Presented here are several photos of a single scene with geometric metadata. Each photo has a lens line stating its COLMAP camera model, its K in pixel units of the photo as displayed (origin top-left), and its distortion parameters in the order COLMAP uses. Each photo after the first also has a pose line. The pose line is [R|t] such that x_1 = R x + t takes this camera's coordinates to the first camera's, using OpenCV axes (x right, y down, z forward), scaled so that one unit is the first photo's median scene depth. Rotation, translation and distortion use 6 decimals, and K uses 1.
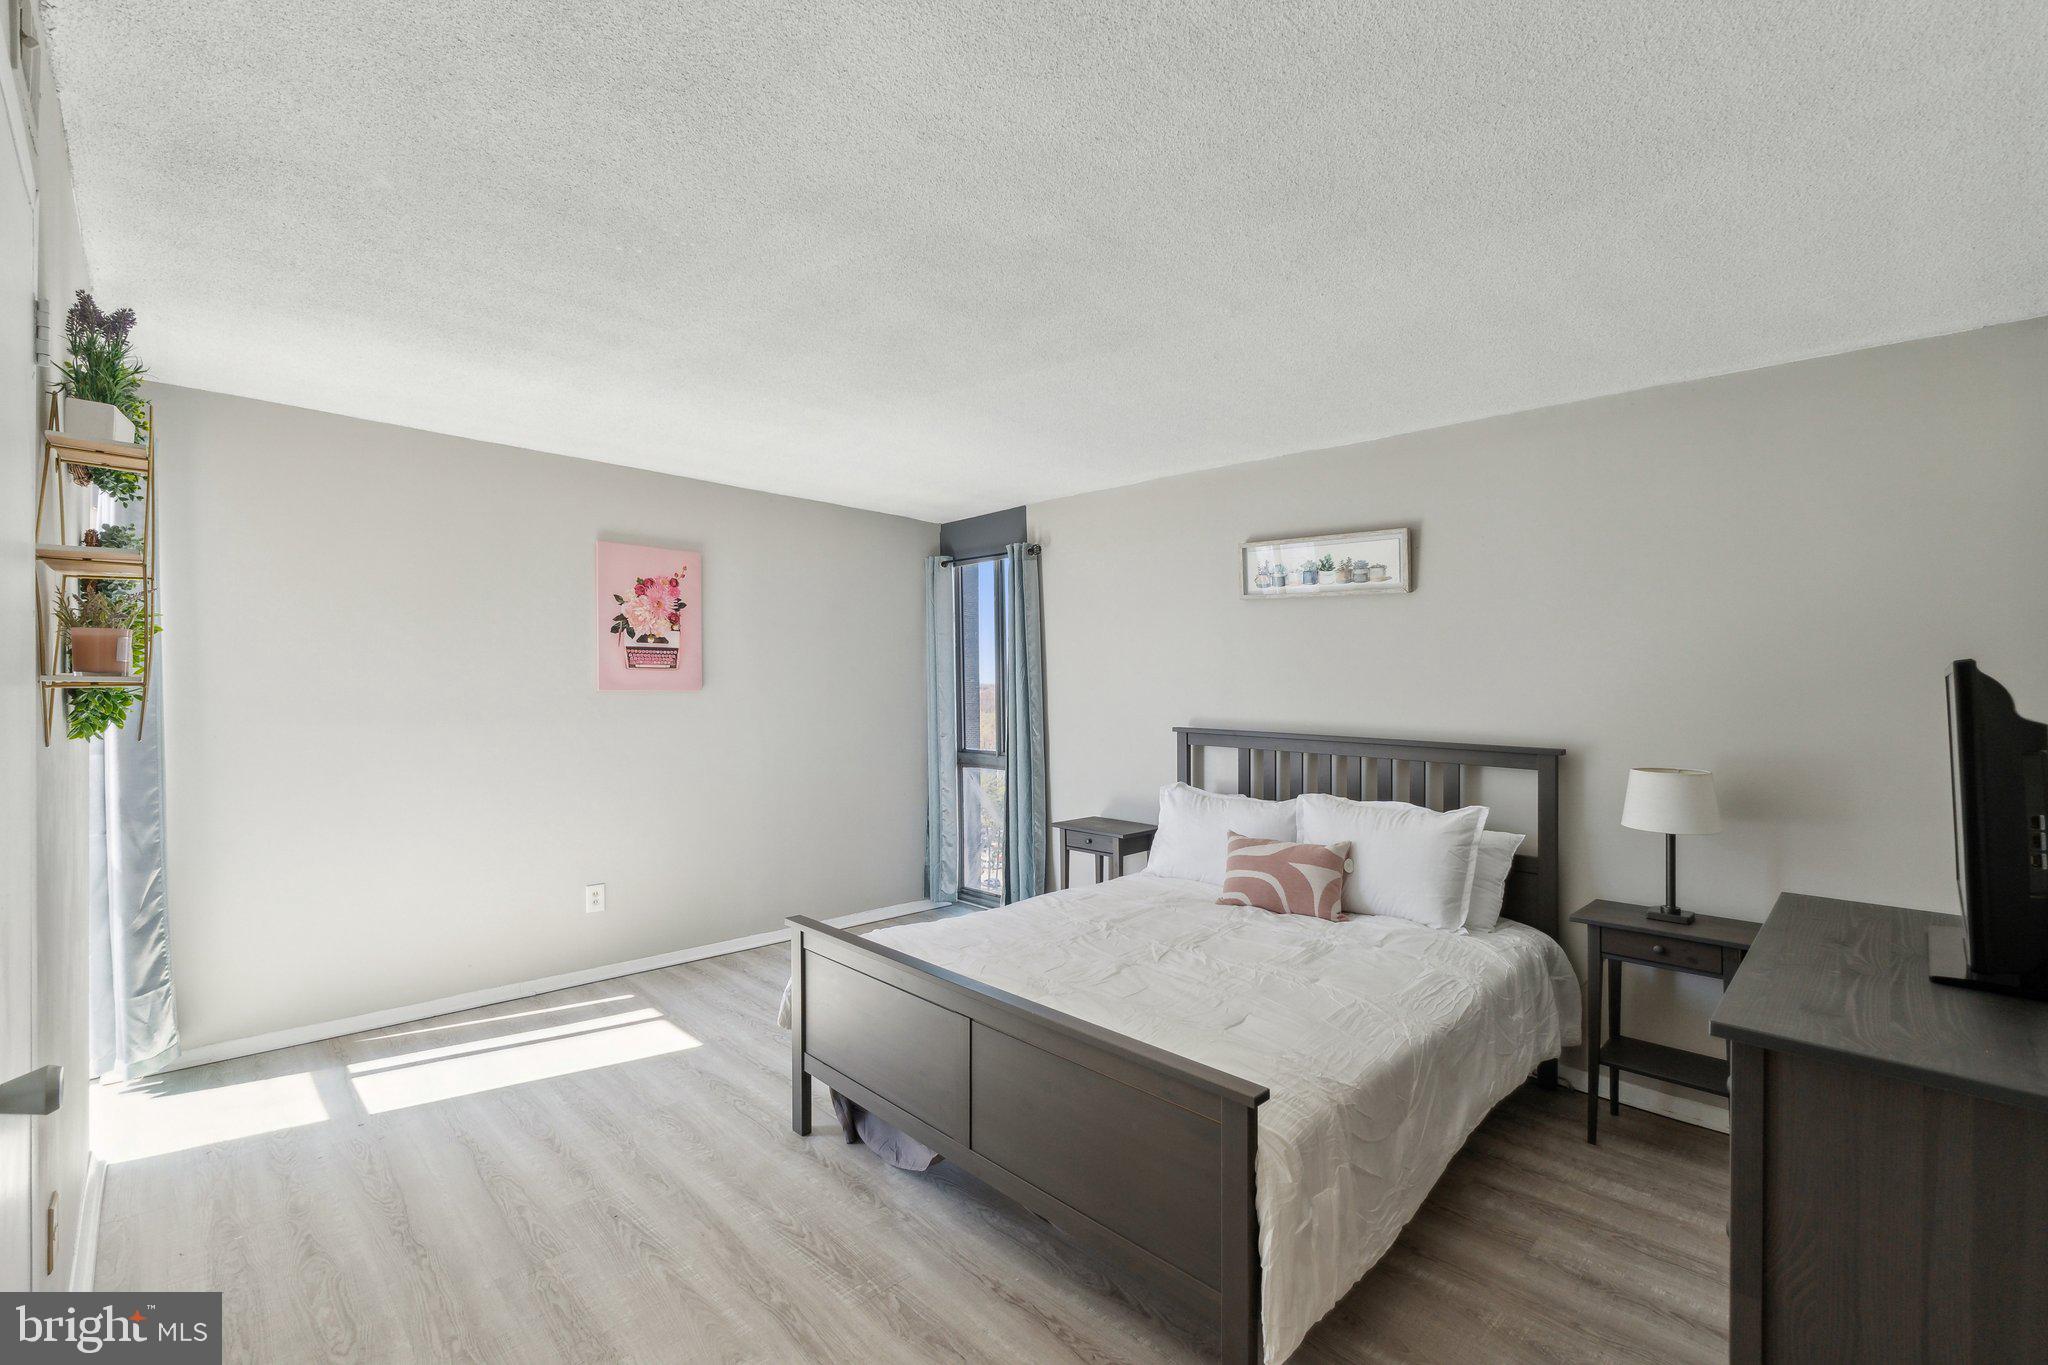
lens RADIAL K [[860.5, 0, 1028.1], [0, 860.5, 695.4], [0, 0, 1]] dist [-0.002409, -0.000111]
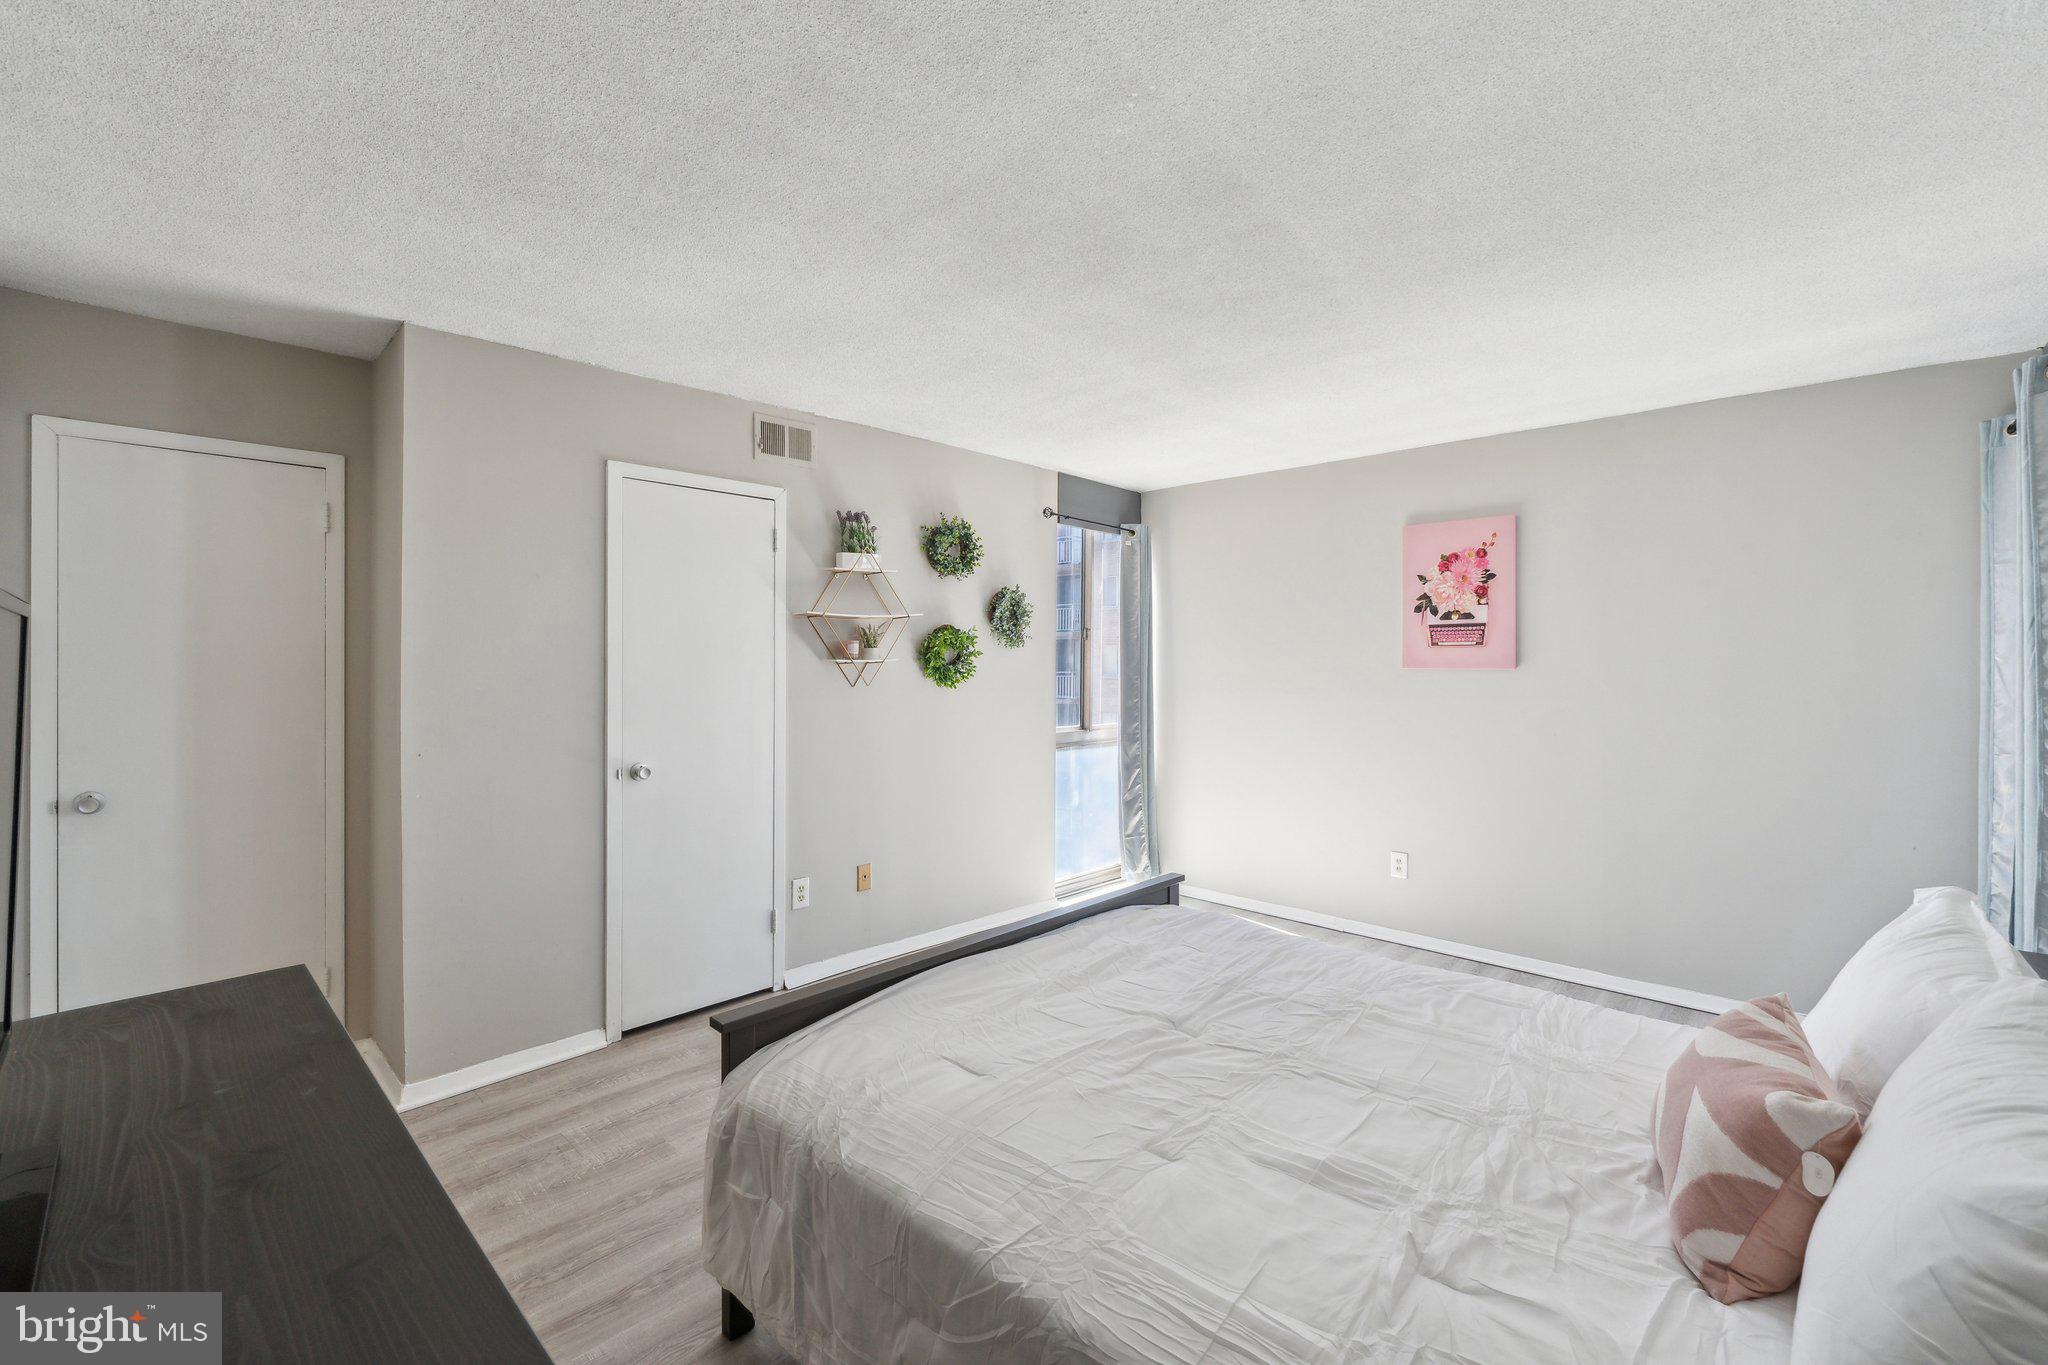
lens RADIAL K [[860.5, 0, 1028.1], [0, 860.5, 695.4], [0, 0, 1]] dist [-0.002409, -0.000111]
pose [[0.046495, 0.033619, -0.998353, 0.516795], [-0.003964, 0.999432, 0.033470, -0.006475], [0.998911, 0.002401, 0.046602, 0.484749]]
